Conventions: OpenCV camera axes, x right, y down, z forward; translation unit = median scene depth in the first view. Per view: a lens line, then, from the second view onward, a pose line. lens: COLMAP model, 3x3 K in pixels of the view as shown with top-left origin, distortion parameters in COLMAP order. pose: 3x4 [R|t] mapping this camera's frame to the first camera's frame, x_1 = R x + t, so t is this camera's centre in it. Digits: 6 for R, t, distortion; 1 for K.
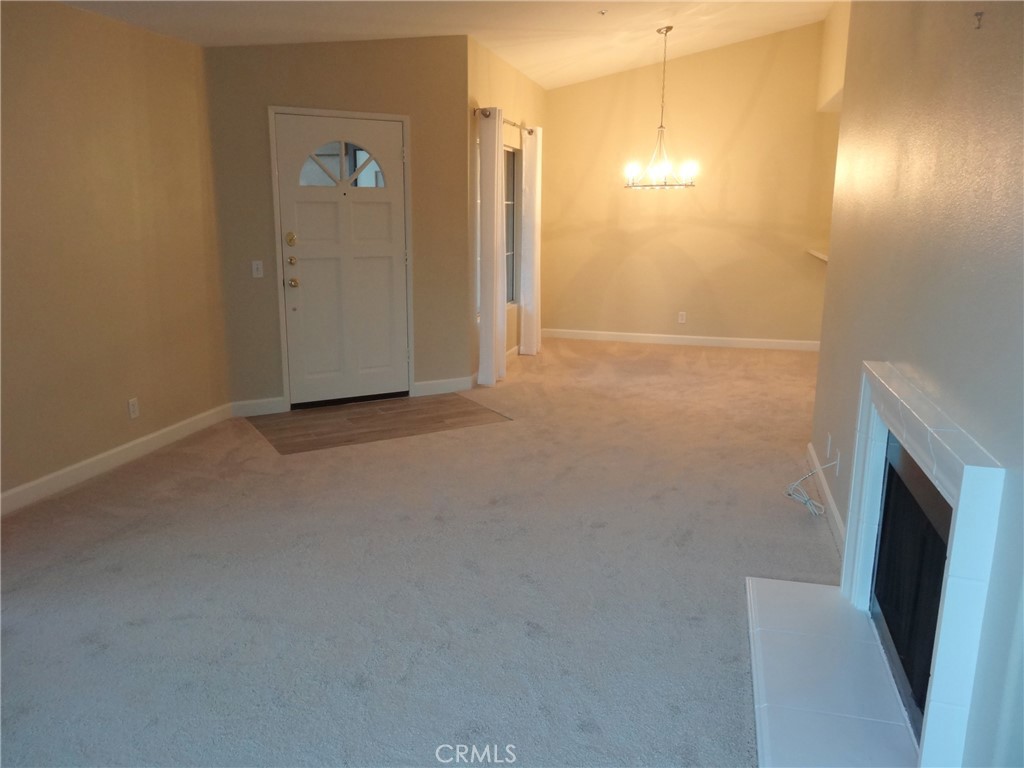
lens RADIAL K [[762.4, 0, 512.0], [0, 762.4, 384.0], [0, 0, 1]] dist [-0.043132, -0.001391]
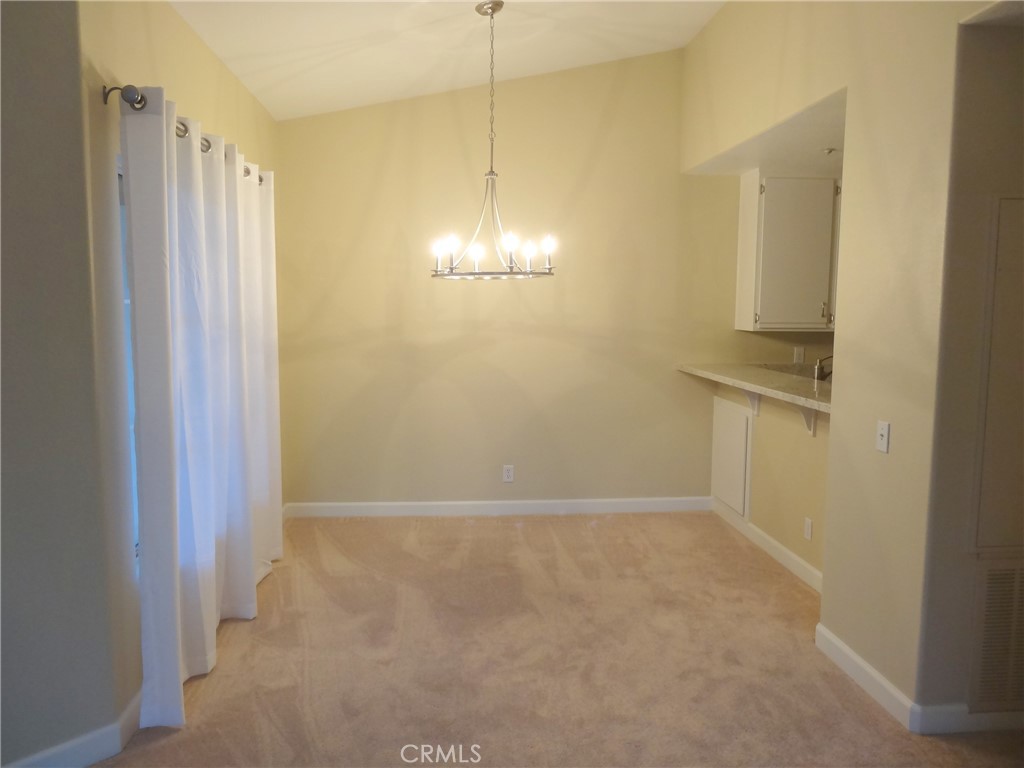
lens RADIAL K [[789.9, 0, 512.0], [0, 789.9, 384.0], [0, 0, 1]] dist [-0.015026, -0.008168]
pose [[0.946481, -0.033878, 0.320978, 0.013739], [0.072540, 0.991362, -0.109269, -0.103577], [-0.314504, 0.126705, 0.940762, 0.409175]]
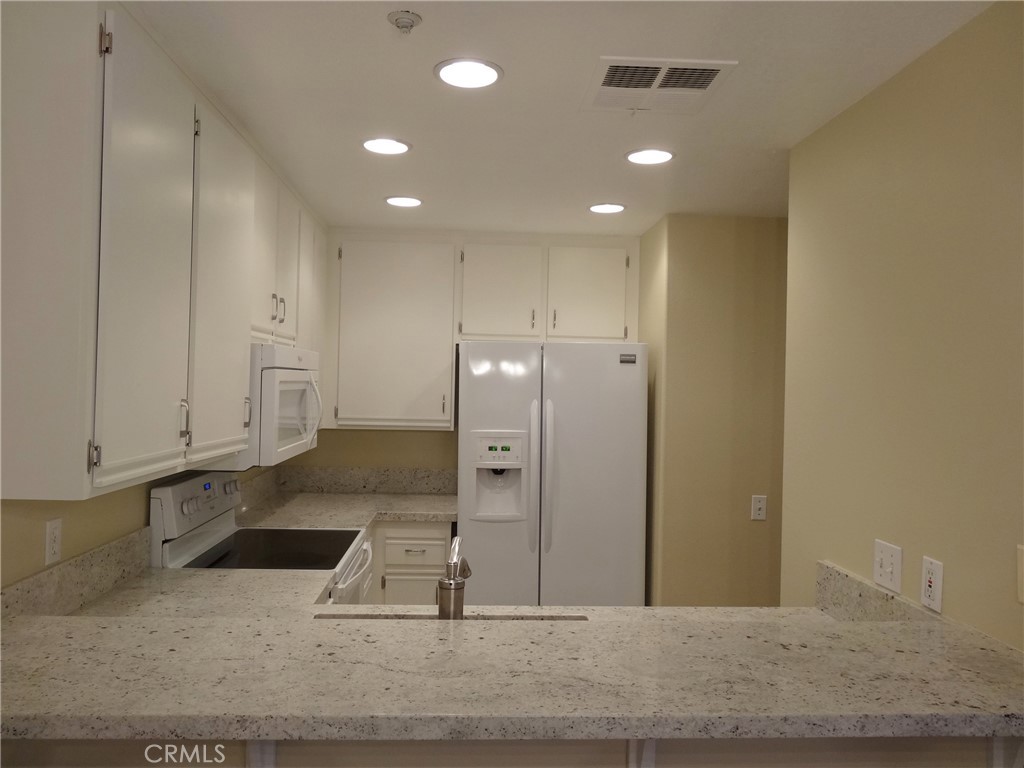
lens RADIAL K [[723.7, 0, 497.3], [0, 723.7, 387.1], [0, 0, 1]] dist [-0.008696, 0.004616]
pose [[-0.296397, -0.007553, 0.955035, 0.213438], [0.189183, 0.979690, 0.066461, -0.223794], [-0.936140, 0.200375, -0.288948, 0.906010]]
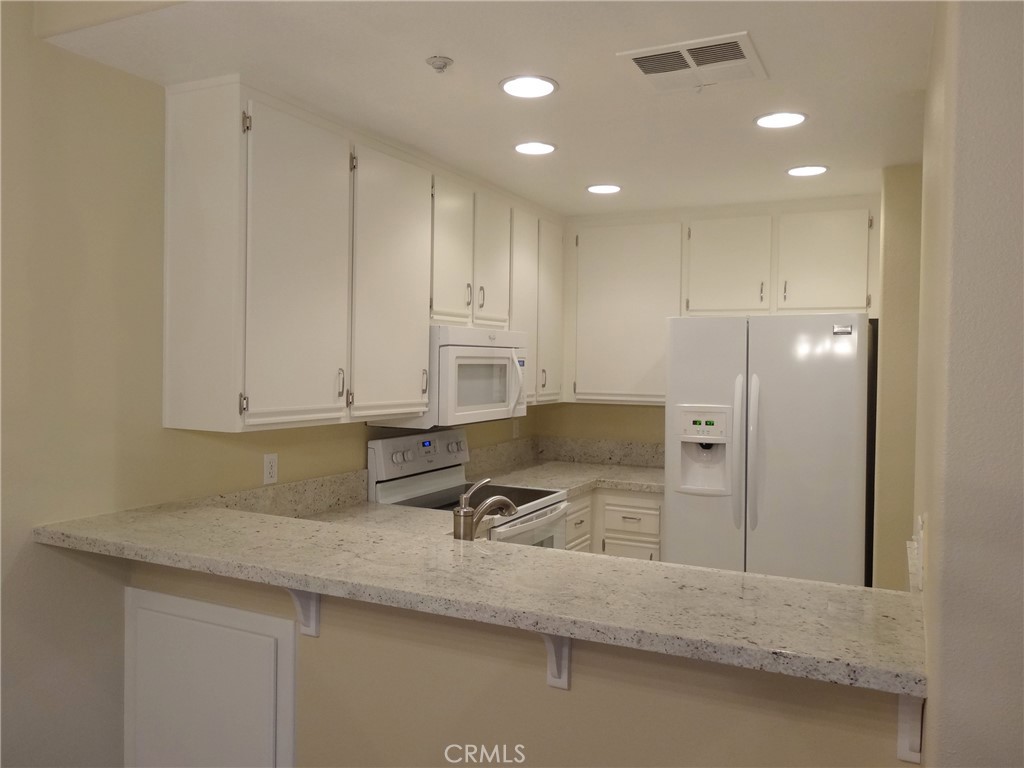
lens RADIAL K [[757.6, 0, 533.7], [0, 757.6, 383.2], [0, 0, 1]] dist [-0.003577, 0.003036]
pose [[0.179523, -0.022642, 0.983493, 0.157180], [0.202805, 0.979112, -0.014479, -0.195339], [-0.962622, 0.202057, 0.180365, 0.794398]]
